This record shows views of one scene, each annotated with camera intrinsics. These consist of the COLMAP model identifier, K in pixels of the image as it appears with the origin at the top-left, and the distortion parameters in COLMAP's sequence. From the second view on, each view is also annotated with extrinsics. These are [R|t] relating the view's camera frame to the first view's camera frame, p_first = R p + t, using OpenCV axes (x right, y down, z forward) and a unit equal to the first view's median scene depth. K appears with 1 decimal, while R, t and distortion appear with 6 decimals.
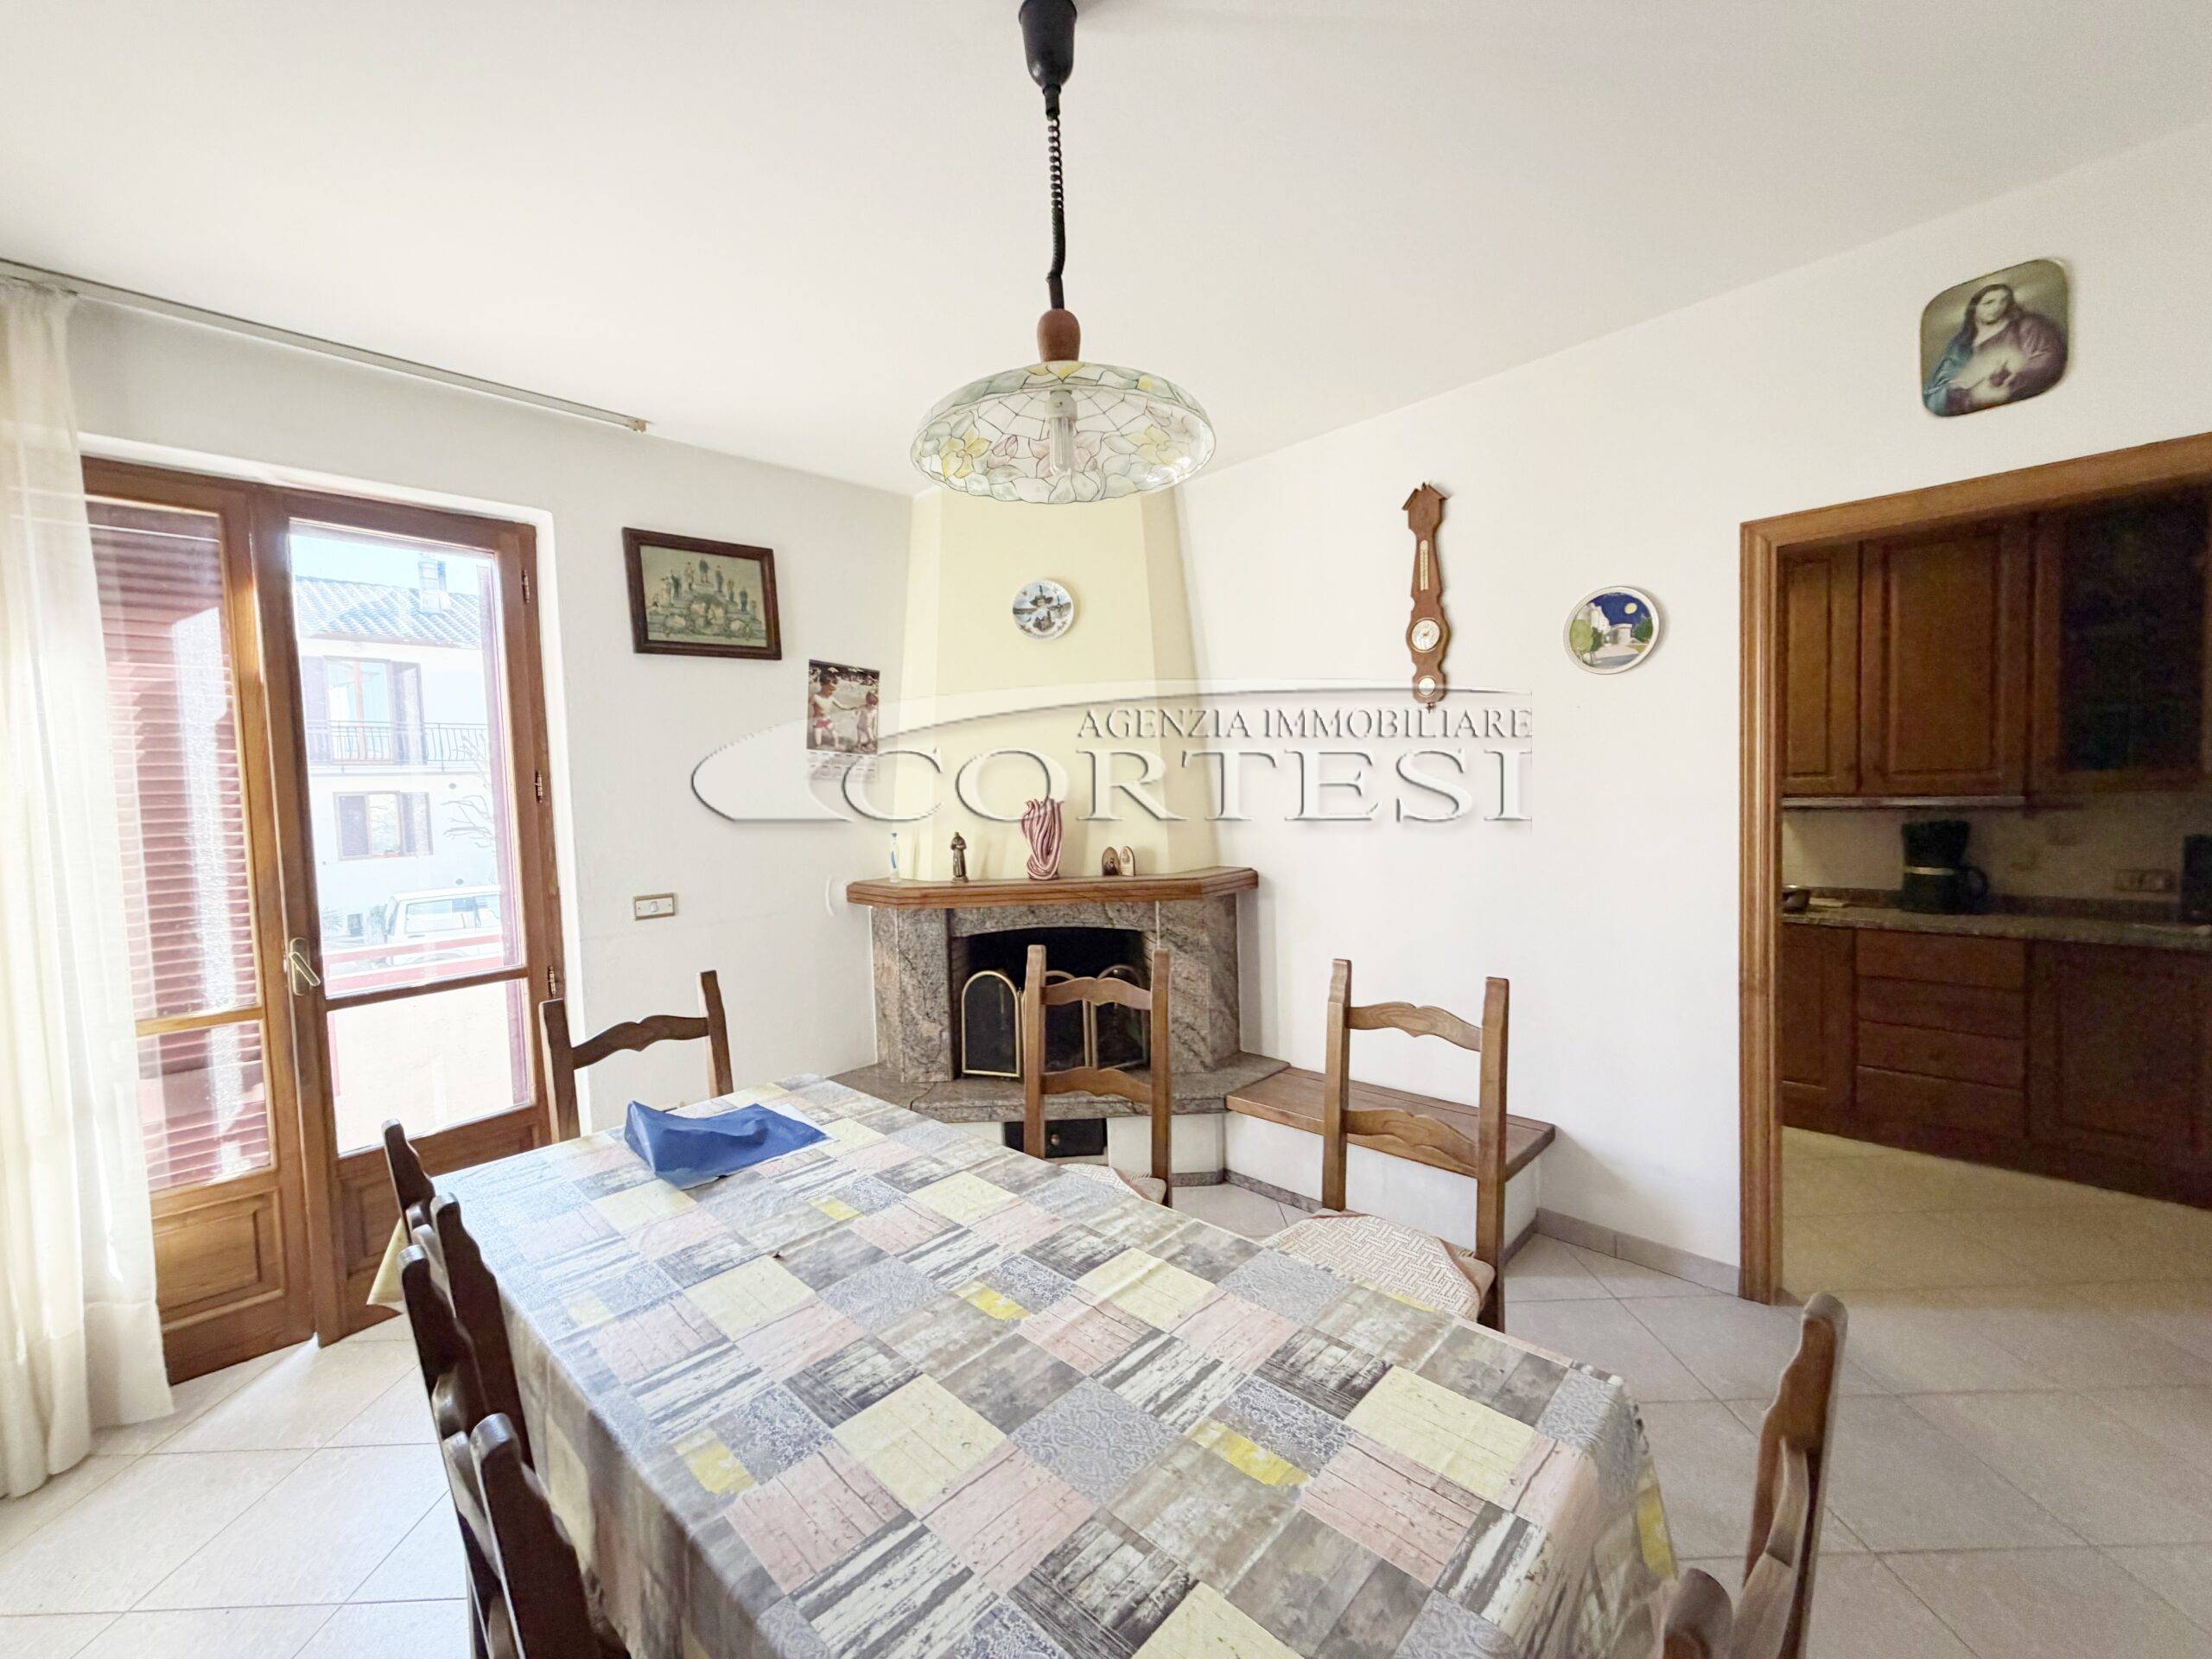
lens RADIAL K [[879.7, 0, 1098.9], [0, 879.7, 830.4], [0, 0, 1]] dist [-0.000969, 0.000359]
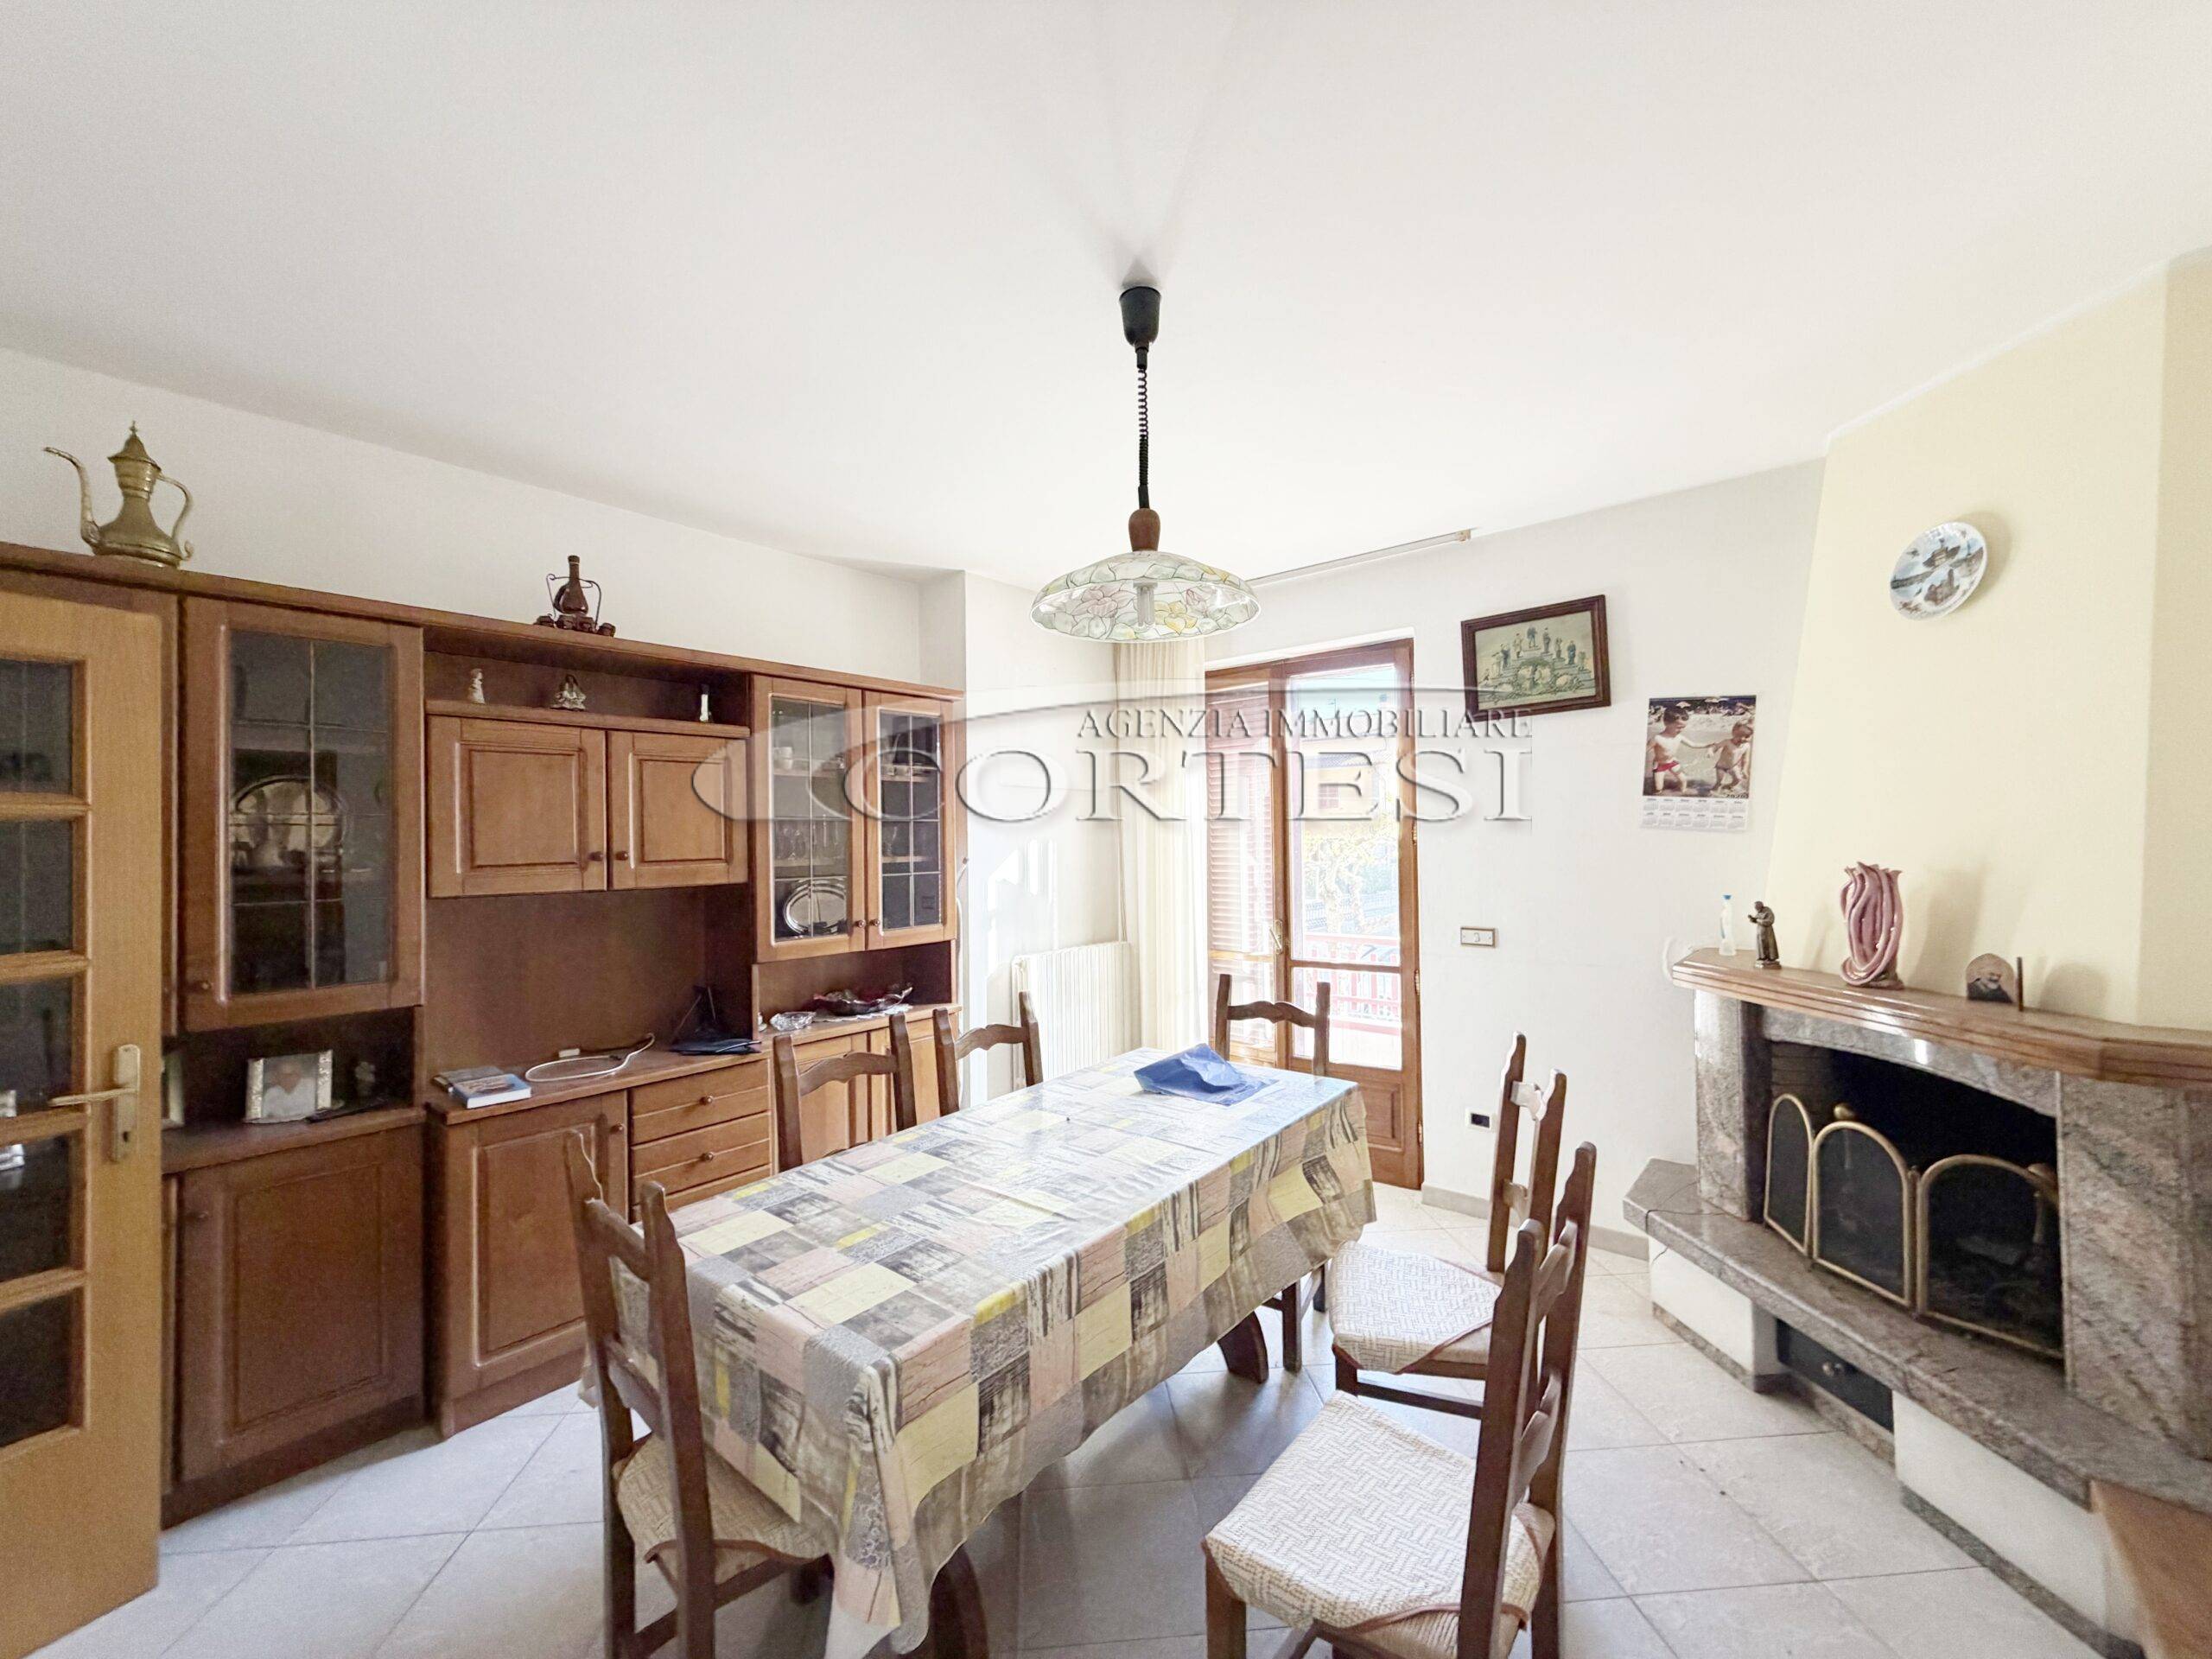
lens RADIAL K [[879.7, 0, 1100.0], [0, 879.7, 828.6], [0, 0, 1]] dist [-0.000969, 0.000359]
pose [[0.081678, 0.021785, -0.996421, 0.780981], [-0.037888, 0.999106, 0.018738, -0.076122], [0.995938, 0.036222, 0.082430, 0.505829]]
